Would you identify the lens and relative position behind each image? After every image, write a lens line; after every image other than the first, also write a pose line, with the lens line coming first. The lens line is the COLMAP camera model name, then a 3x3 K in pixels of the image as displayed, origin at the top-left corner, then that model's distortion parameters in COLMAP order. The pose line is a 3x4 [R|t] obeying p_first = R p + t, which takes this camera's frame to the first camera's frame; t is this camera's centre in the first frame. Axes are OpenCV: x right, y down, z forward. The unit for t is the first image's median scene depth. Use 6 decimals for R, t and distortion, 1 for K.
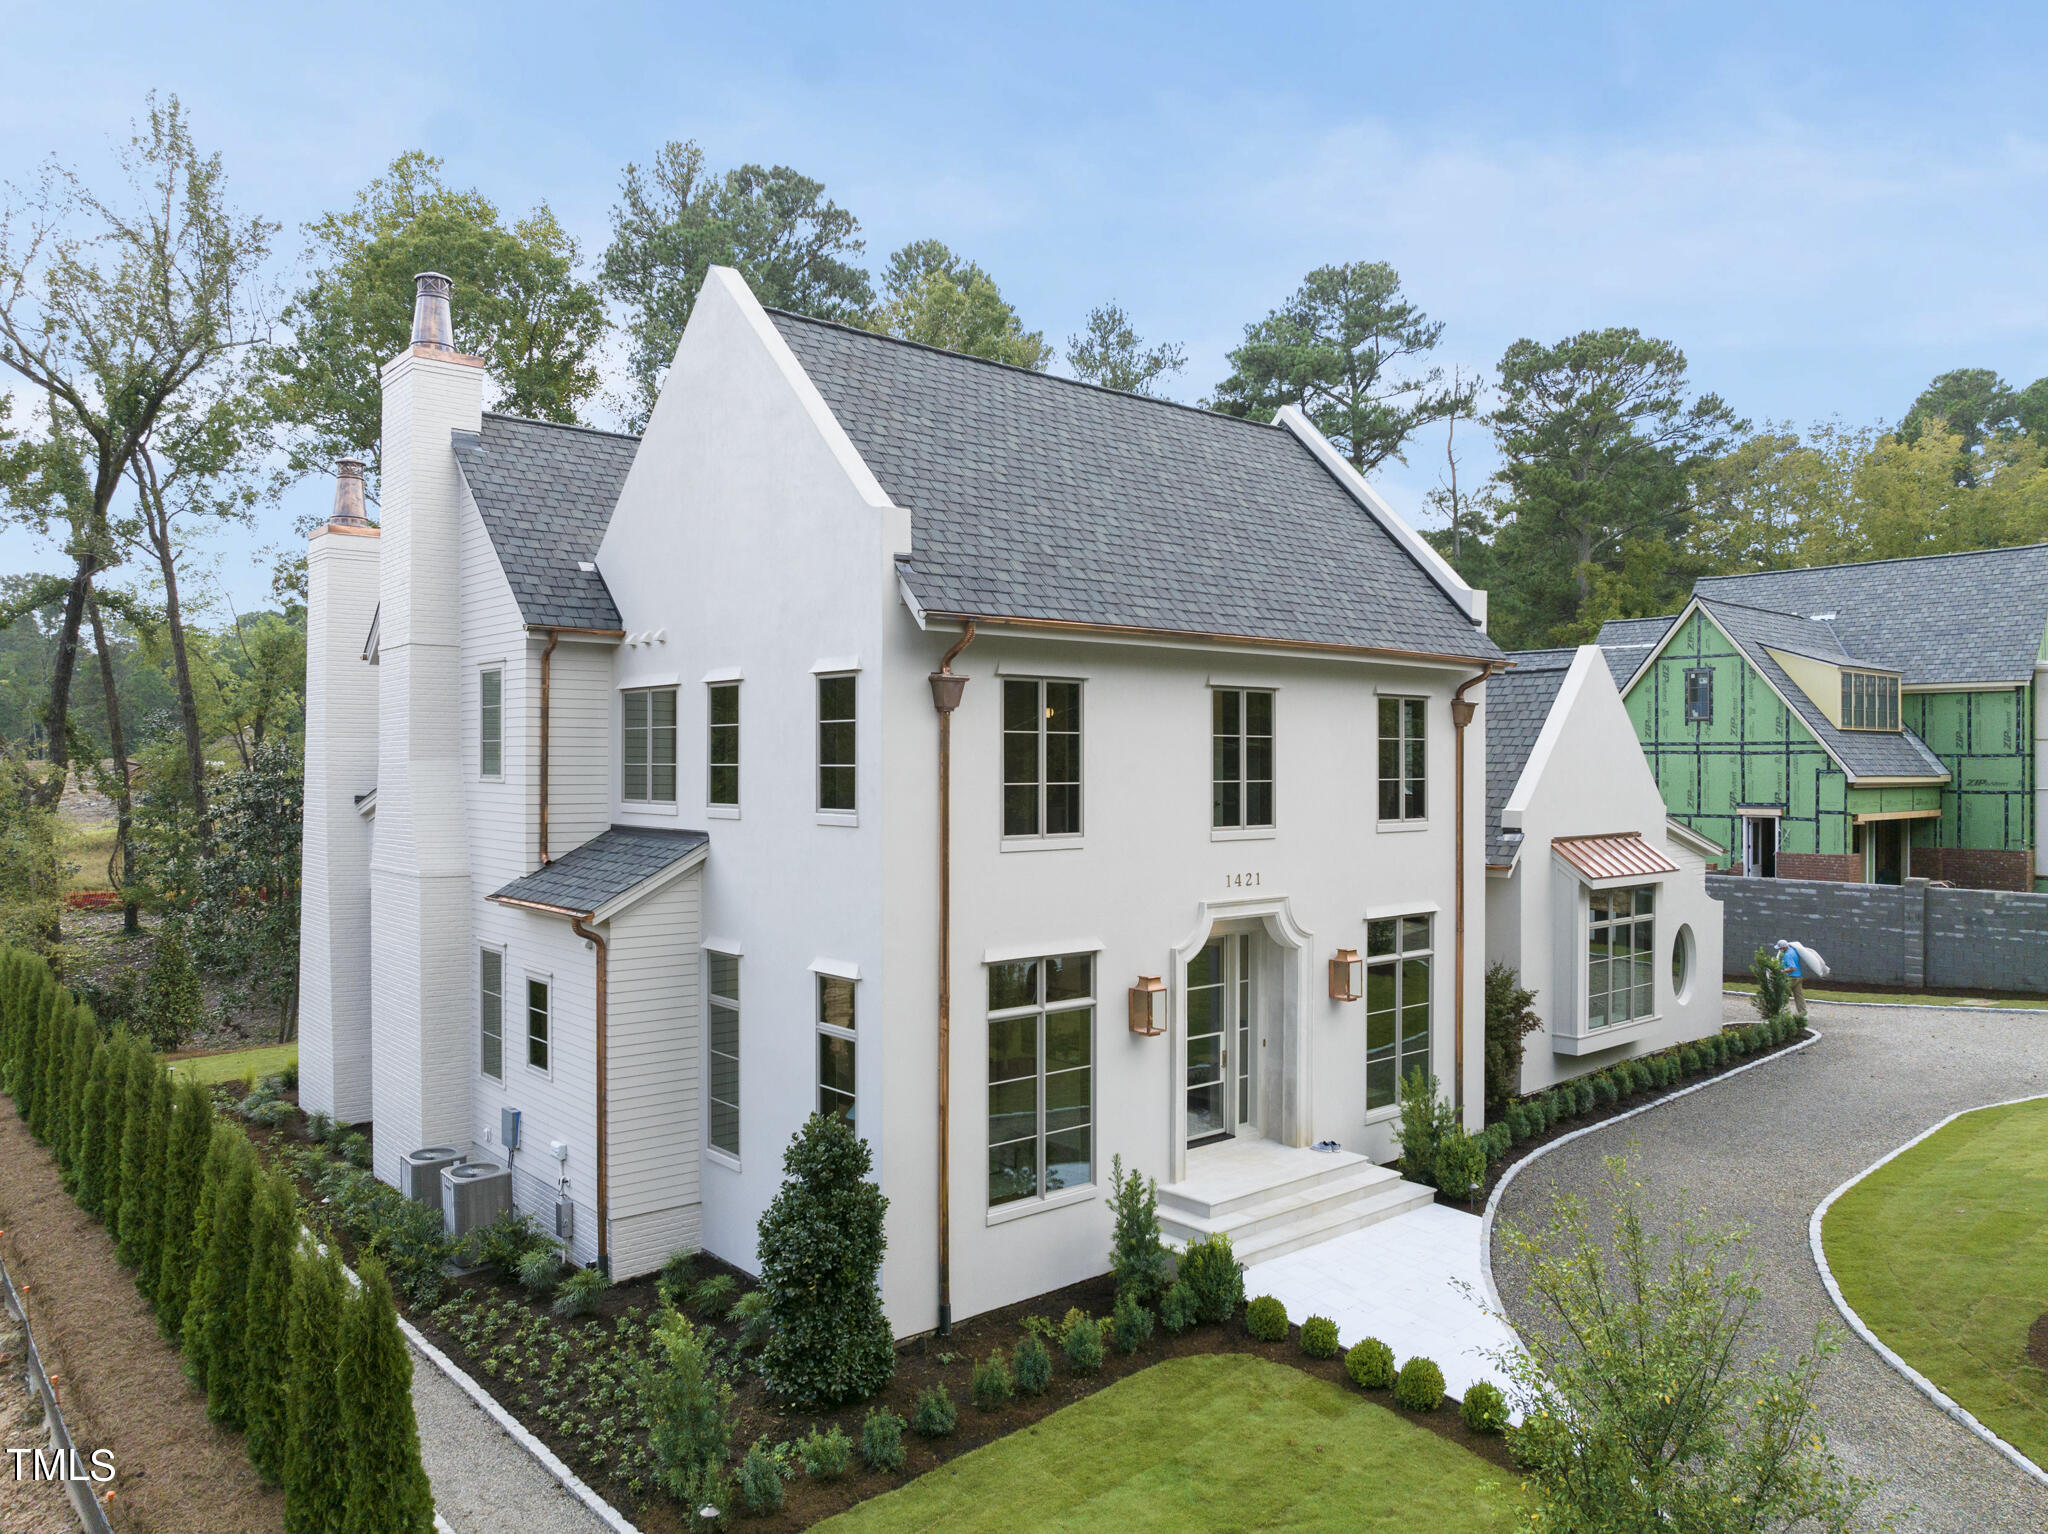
lens RADIAL K [[1443.8, 0, 1024.0], [0, 1443.8, 767.0], [0, 0, 1]] dist [-0.032182, -0.002783]
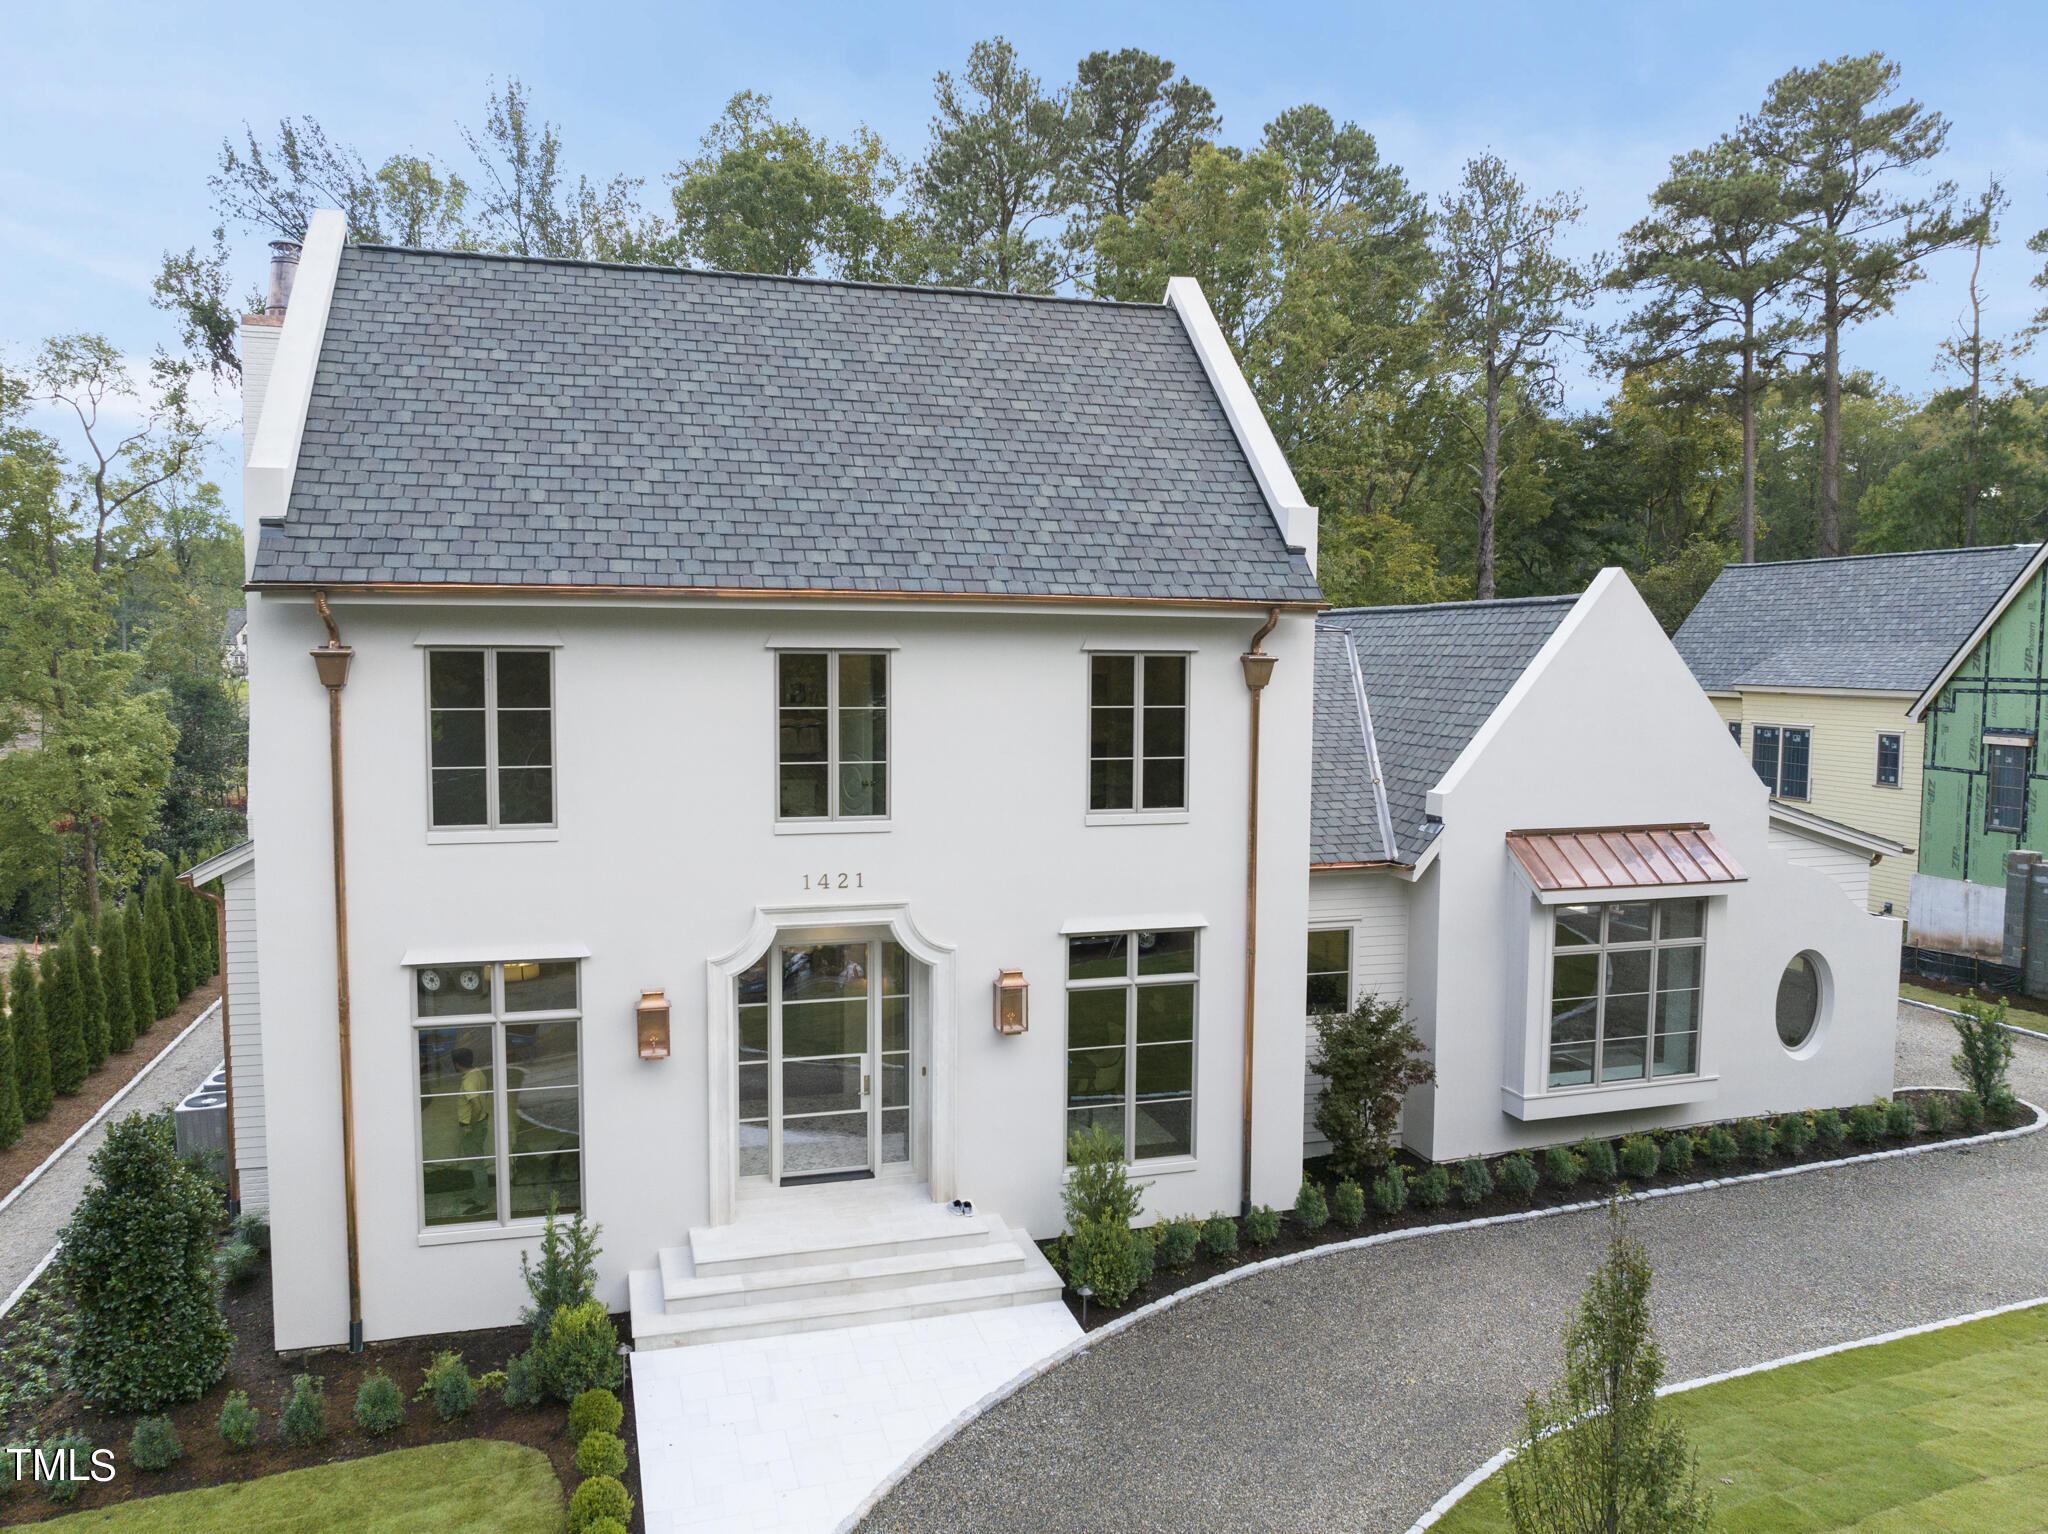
lens RADIAL K [[1418.3, 0, 1024.0], [0, 1418.3, 767.0], [0, 0, 1]] dist [-0.033201, 0.002319]
pose [[0.912456, 0.039908, -0.407223, 0.514785], [-0.008836, 0.996922, 0.077900, -0.045899], [0.409079, -0.067482, 0.910000, 0.271036]]
